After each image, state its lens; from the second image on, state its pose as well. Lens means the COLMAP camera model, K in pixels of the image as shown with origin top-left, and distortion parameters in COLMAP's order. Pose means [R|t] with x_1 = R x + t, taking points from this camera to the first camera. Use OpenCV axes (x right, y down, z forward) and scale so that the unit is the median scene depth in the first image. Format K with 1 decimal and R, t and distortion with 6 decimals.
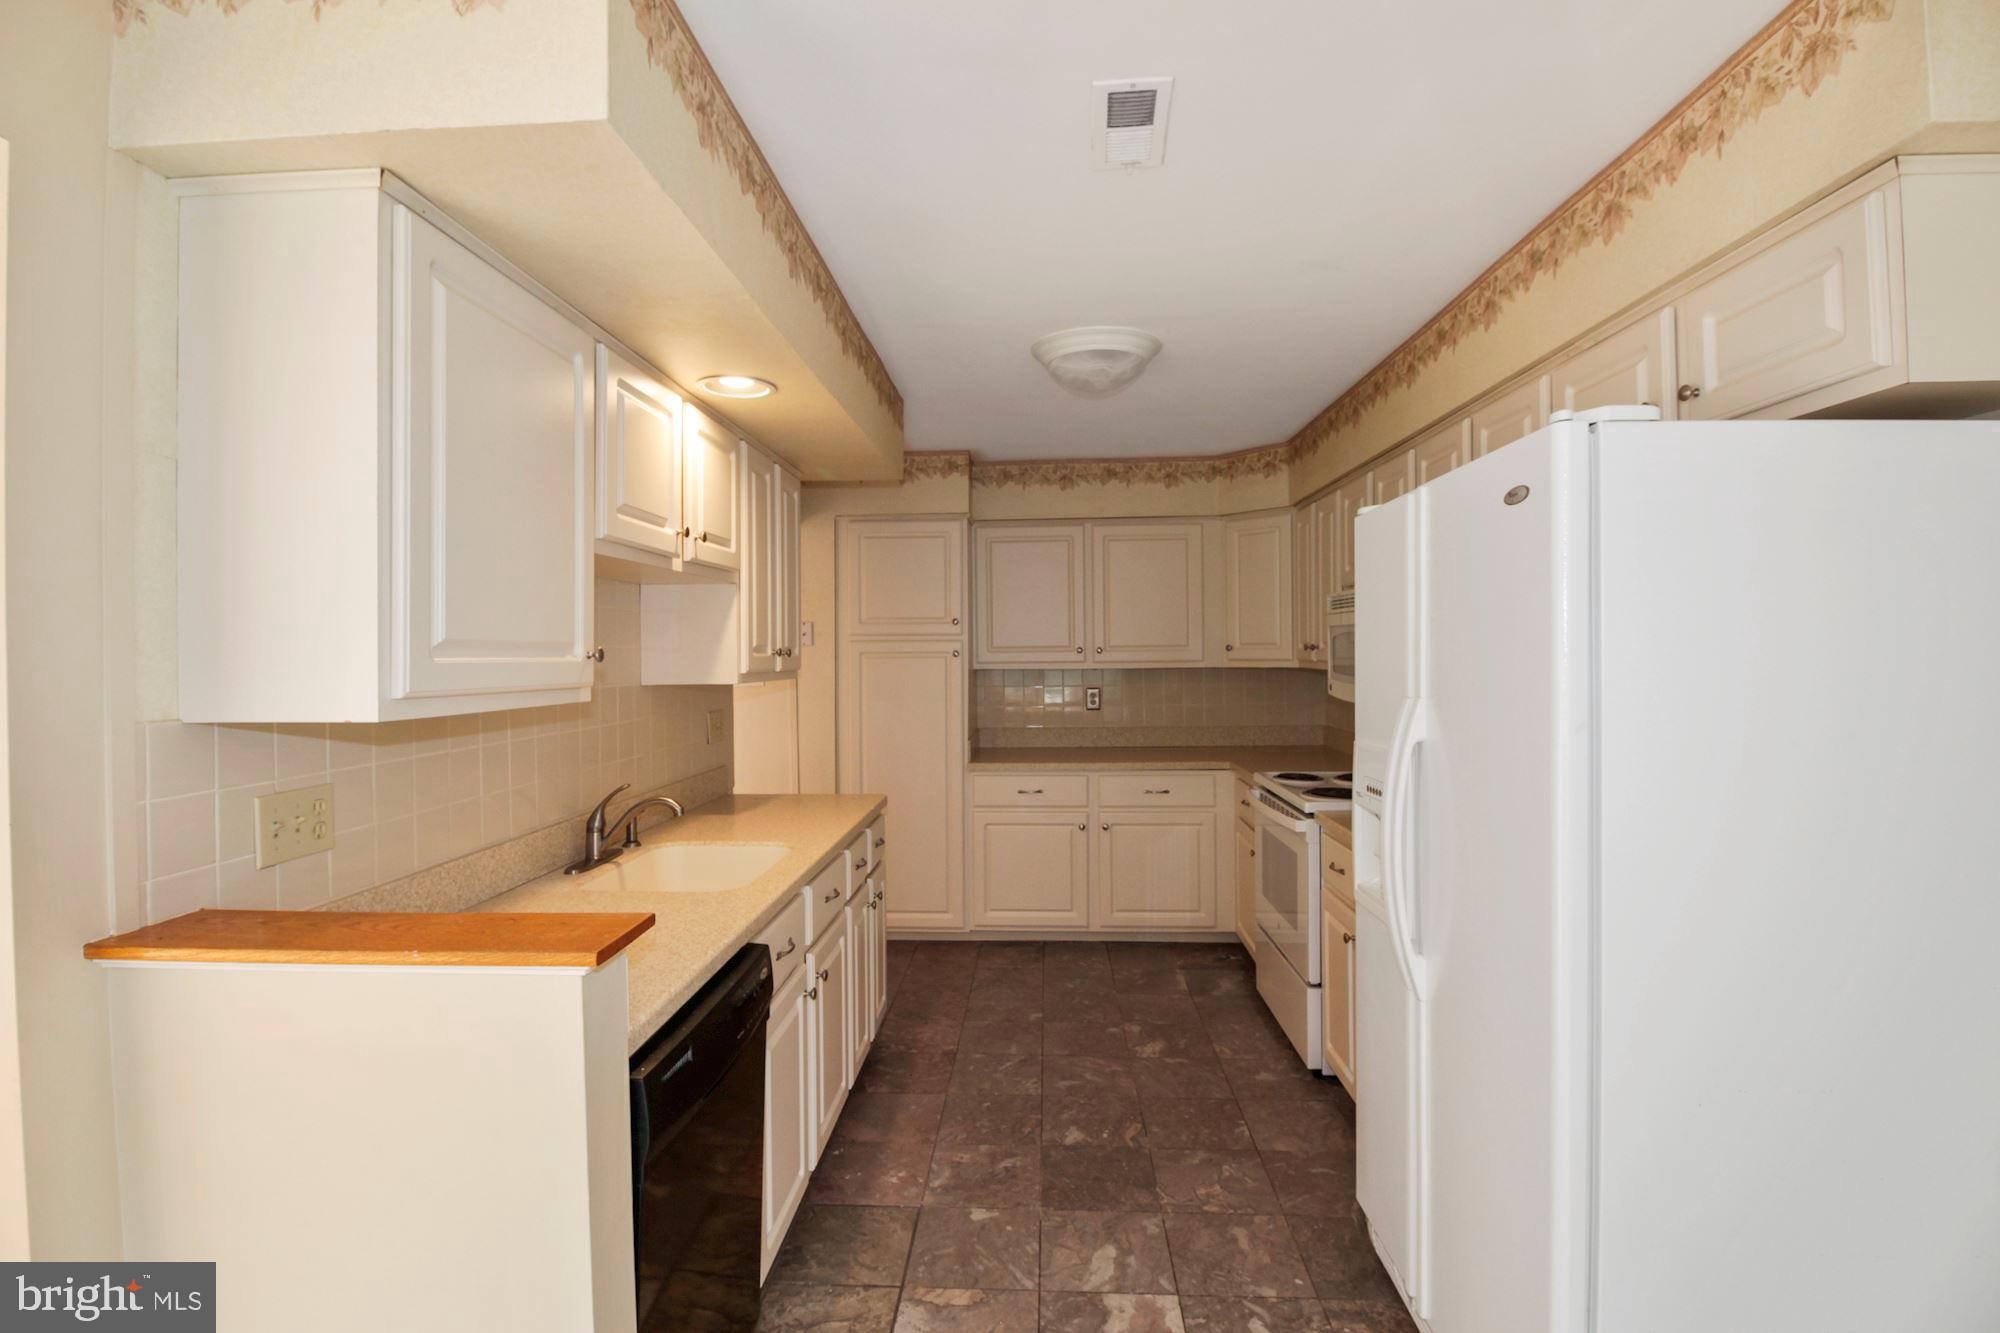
lens RADIAL K [[983.5, 0, 974.3], [0, 983.5, 651.4], [0, 0, 1]] dist [0.004415, -0.012453]
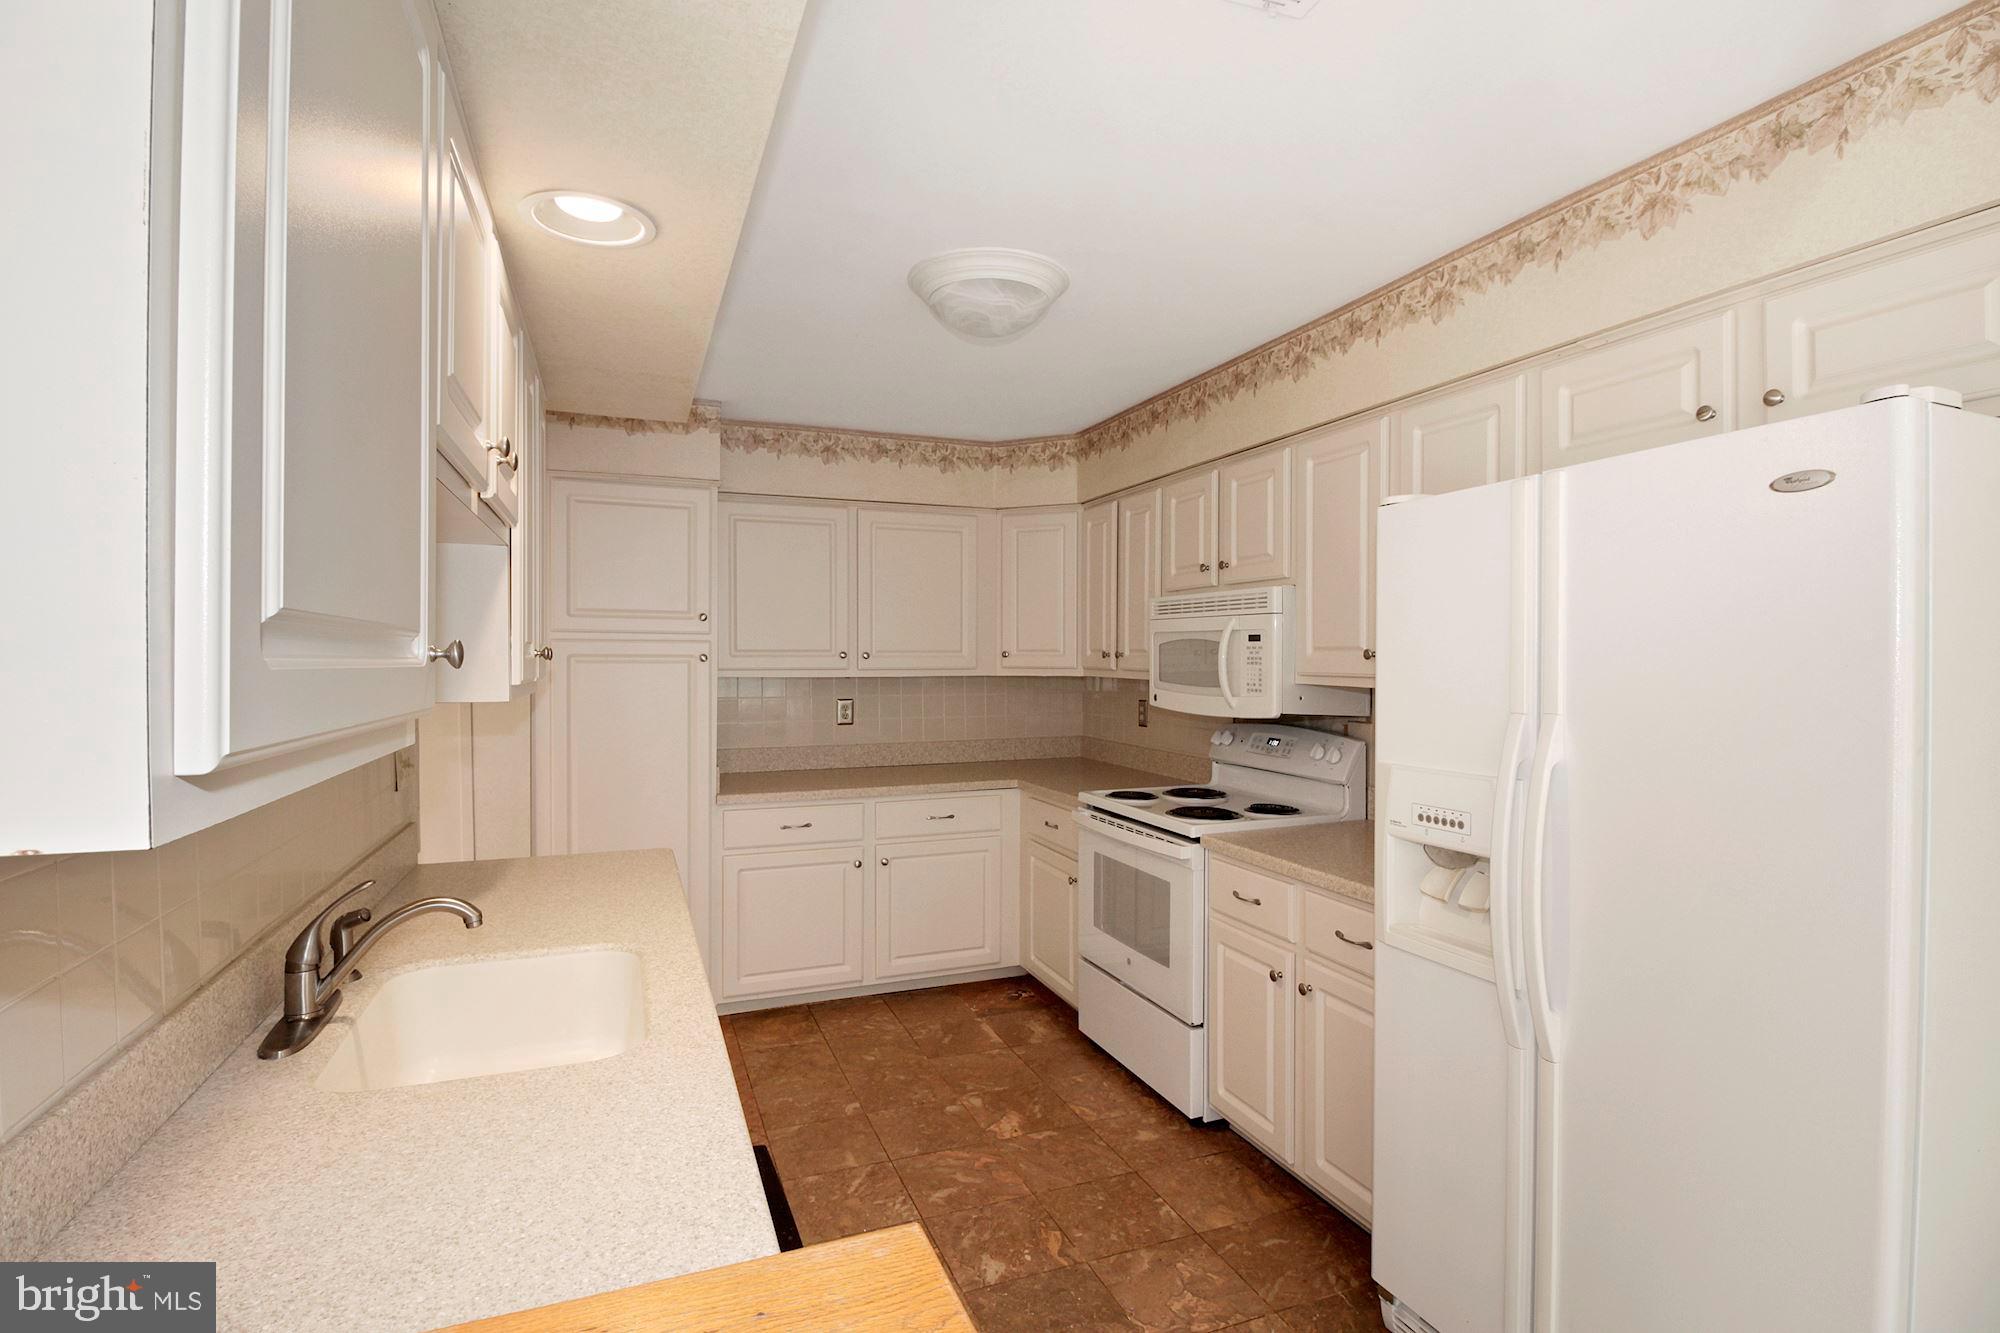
lens RADIAL K [[983.5, 0, 977.8], [0, 983.5, 671.9], [0, 0, 1]] dist [0.004415, -0.012453]
pose [[0.898218, 0.003820, 0.439535, -0.259187], [-0.010372, 0.999868, 0.012506, 0.002201], [-0.439429, -0.015792, 0.898139, 0.300352]]
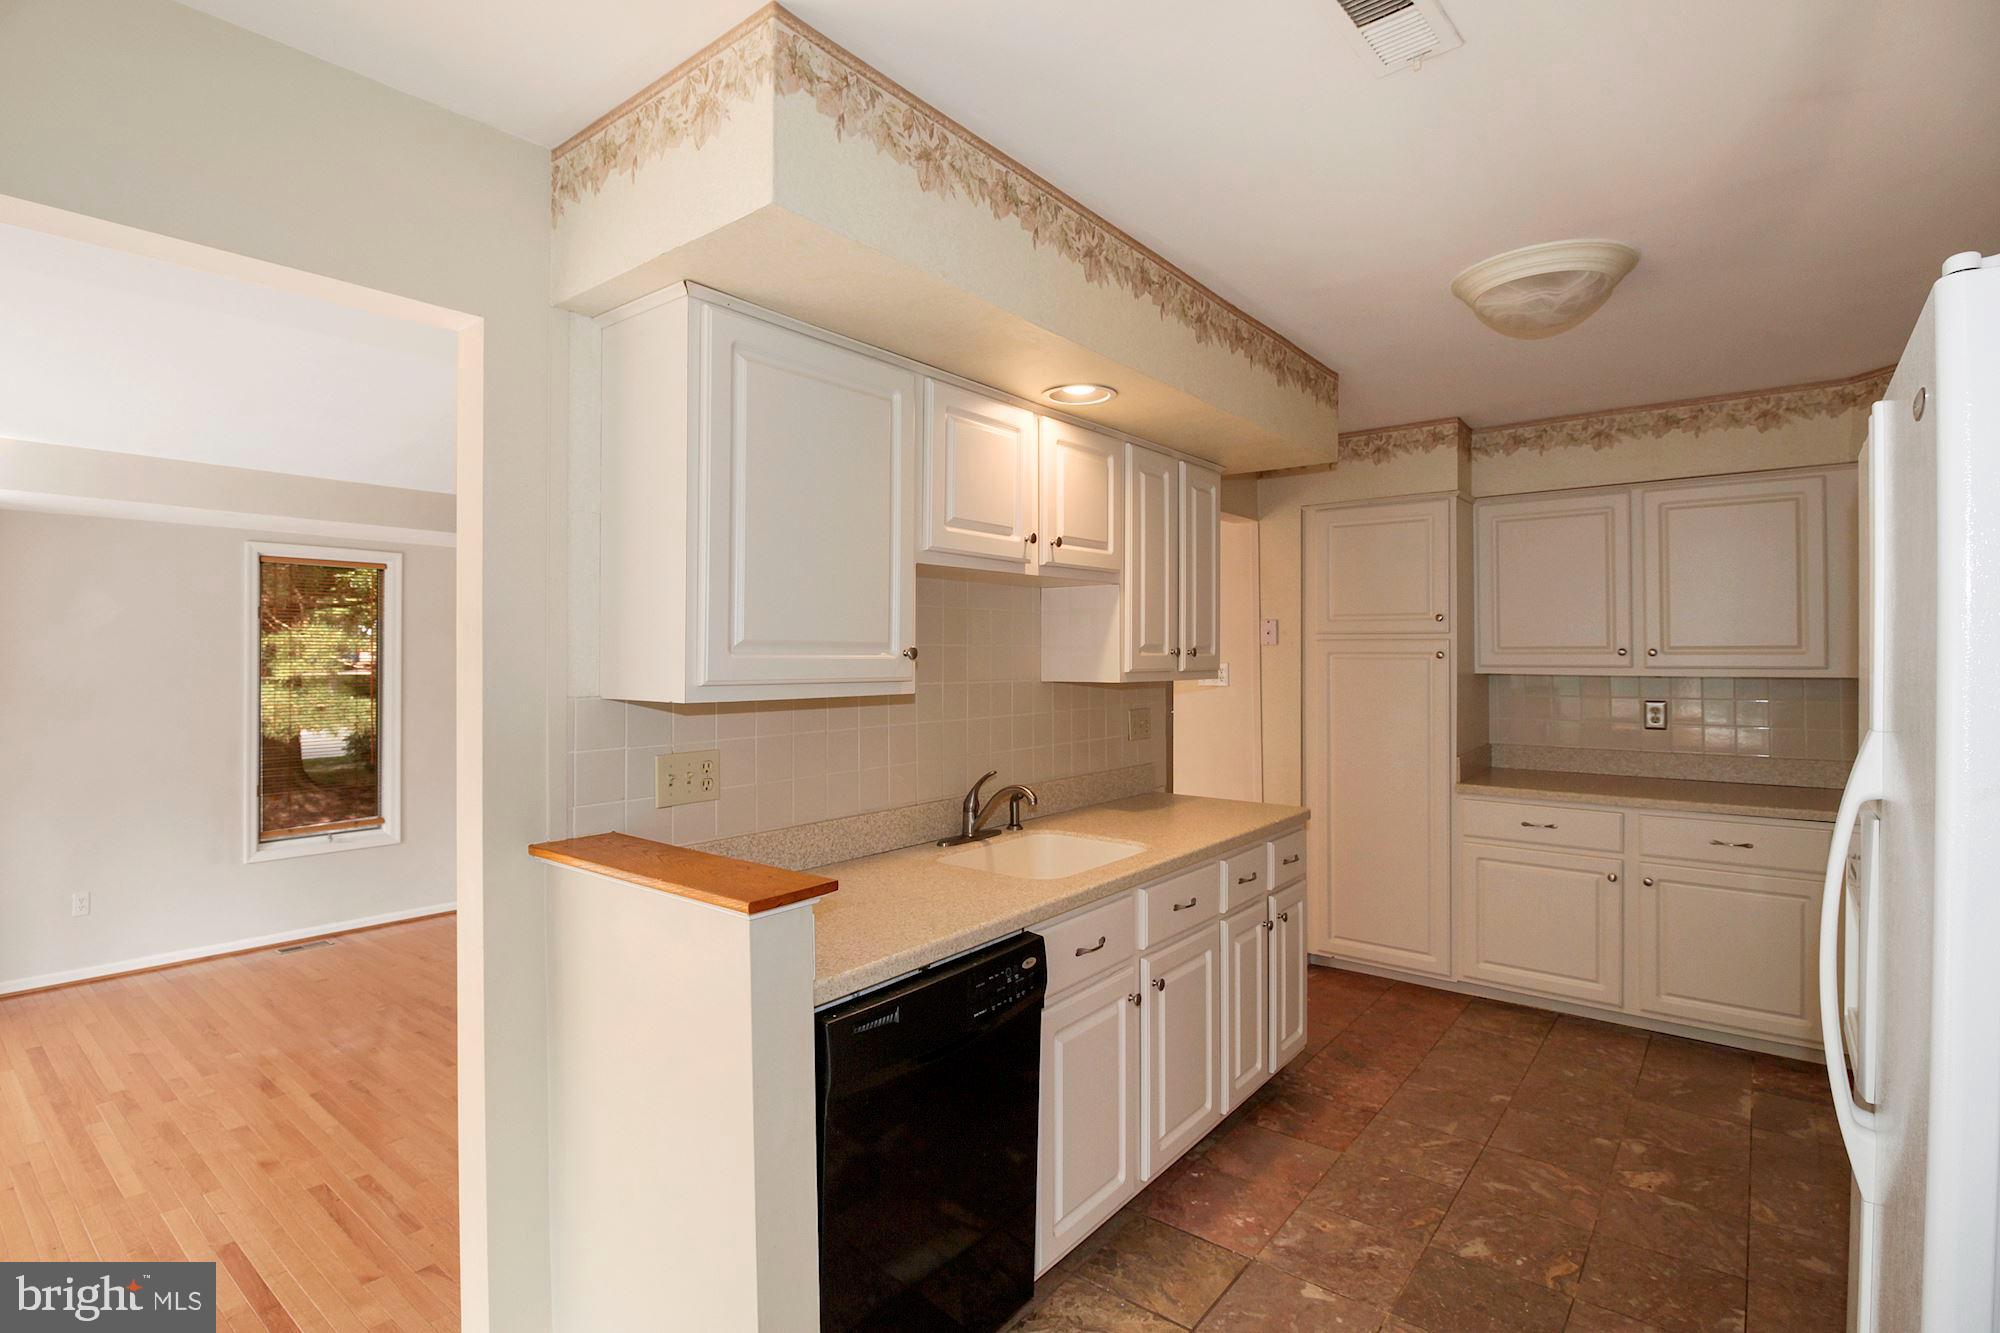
lens RADIAL K [[983.5, 0, 951.8], [0, 983.5, 641.0], [0, 0, 1]] dist [0.004415, -0.012453]
pose [[0.800468, 0.000783, -0.599375, 0.239263], [-0.006137, 0.999957, -0.006890, -0.002024], [0.599344, 0.009193, 0.800439, 0.085645]]
